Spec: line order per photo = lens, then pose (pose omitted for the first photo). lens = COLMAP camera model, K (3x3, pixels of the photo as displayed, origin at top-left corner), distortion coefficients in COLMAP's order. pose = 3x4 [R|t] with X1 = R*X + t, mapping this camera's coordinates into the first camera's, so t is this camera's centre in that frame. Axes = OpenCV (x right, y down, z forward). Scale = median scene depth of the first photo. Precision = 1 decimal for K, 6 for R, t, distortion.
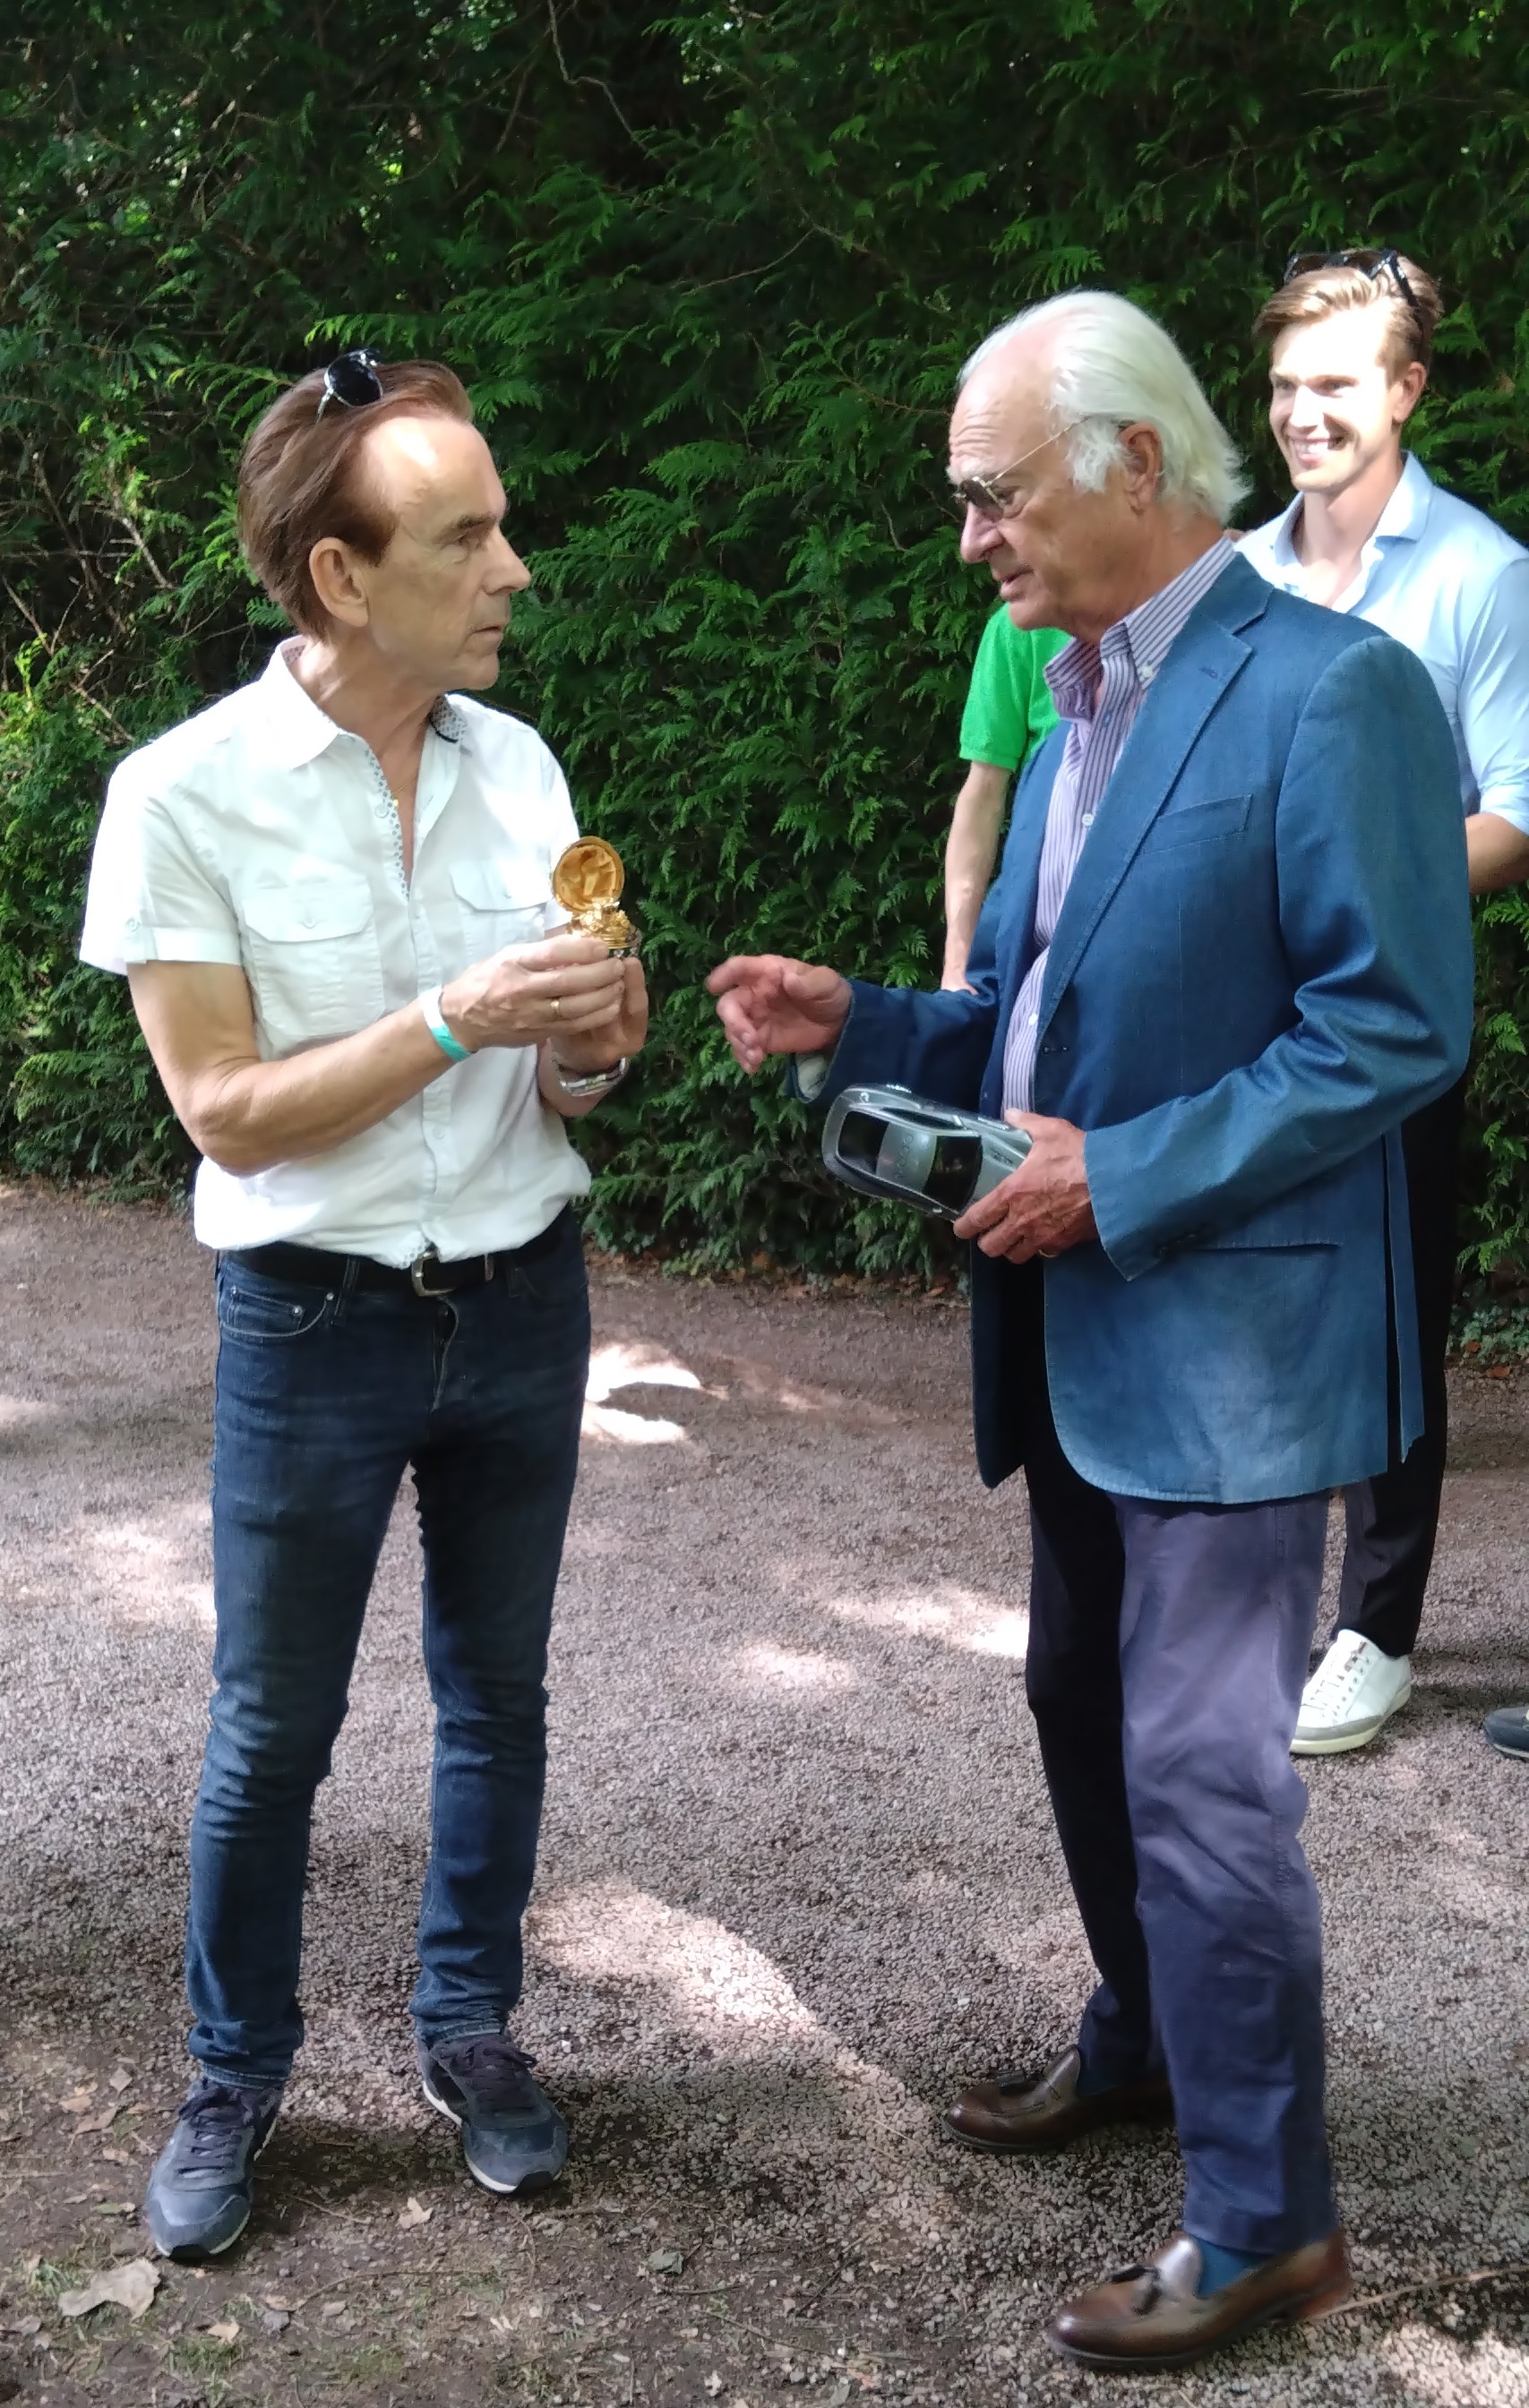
lens RADIAL K [[2915.3, 0, 758.8], [0, 2915.3, 1460.7], [0, 0, 1]] dist [0.134504, -0.360731]
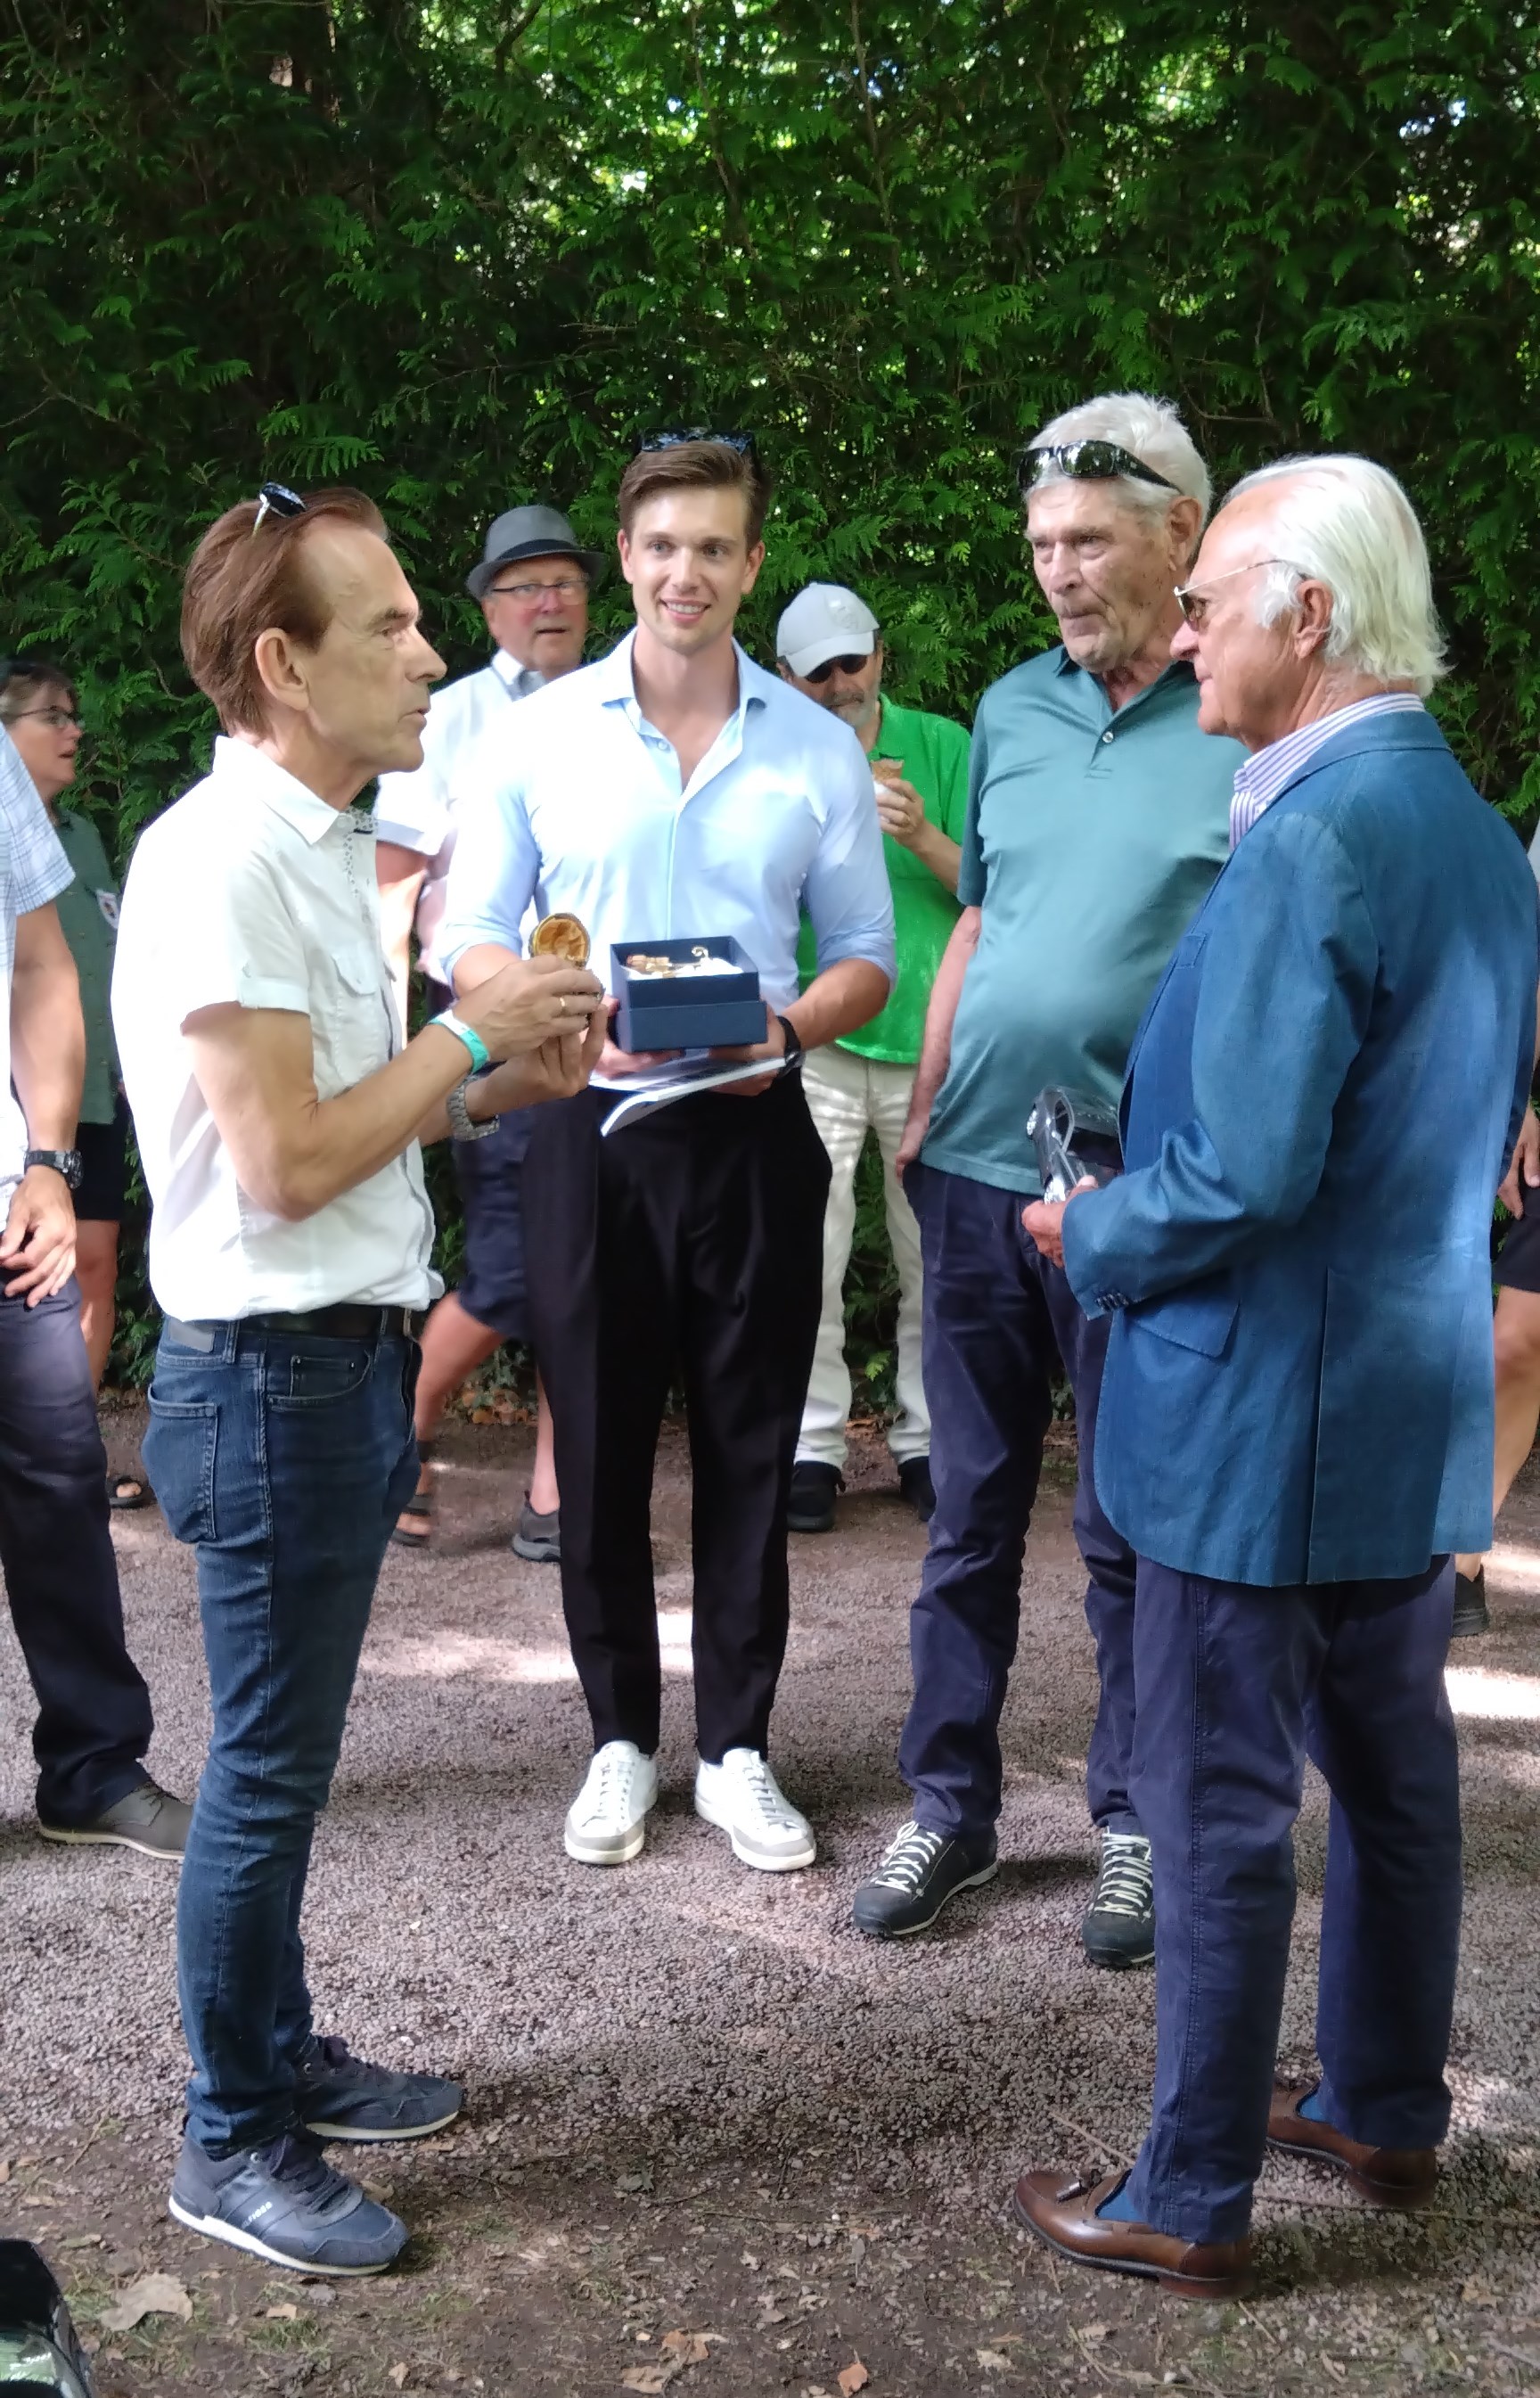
lens RADIAL K [[2936.0, 0, 757.5], [0, 2936.0, 1423.2], [0, 0, 1]] dist [0.127359, -0.342461]
pose [[0.896398, -0.055578, 0.439751, -0.441923], [0.088555, 0.994562, -0.054815, 0.049062], [-0.434313, 0.088078, 0.896445, -0.046708]]
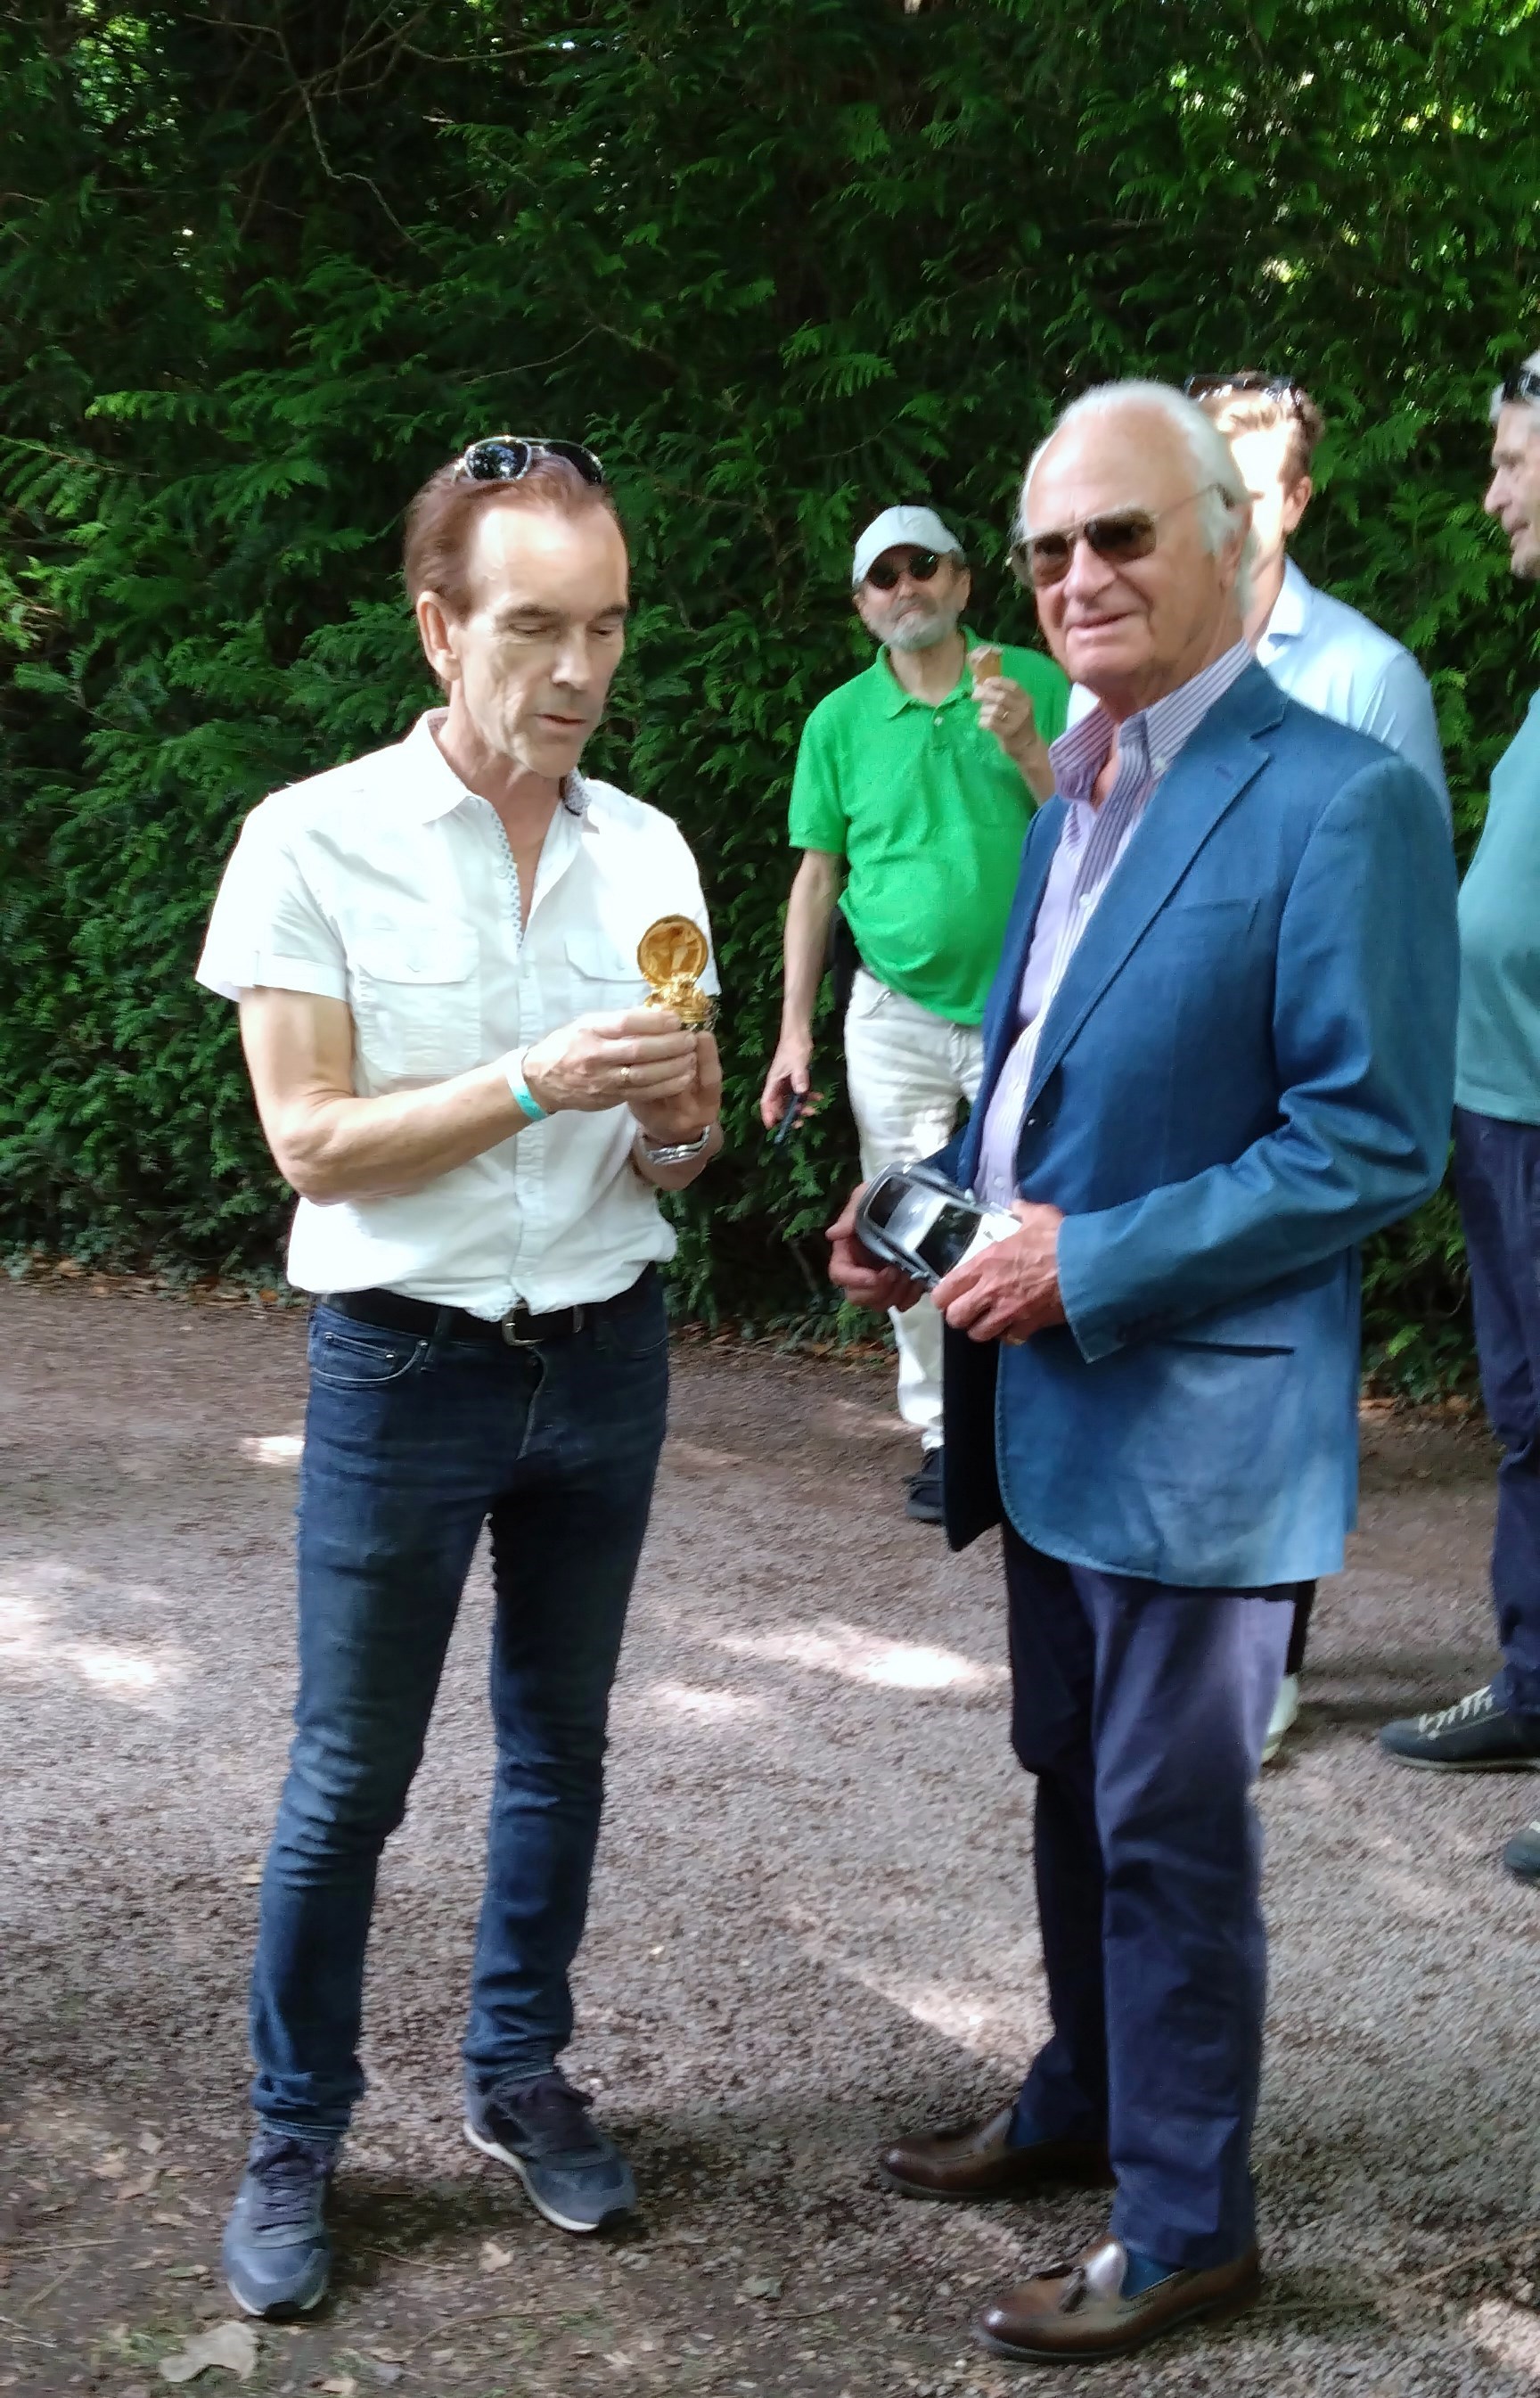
lens RADIAL K [[2859.2, 0, 727.7], [0, 2859.2, 1377.8], [0, 0, 1]] dist [0.135327, -0.367328]
pose [[0.987885, -0.016043, 0.154359, -0.182778], [0.023046, 0.998779, -0.043691, 0.000349], [-0.153469, 0.046719, 0.987048, -0.002406]]
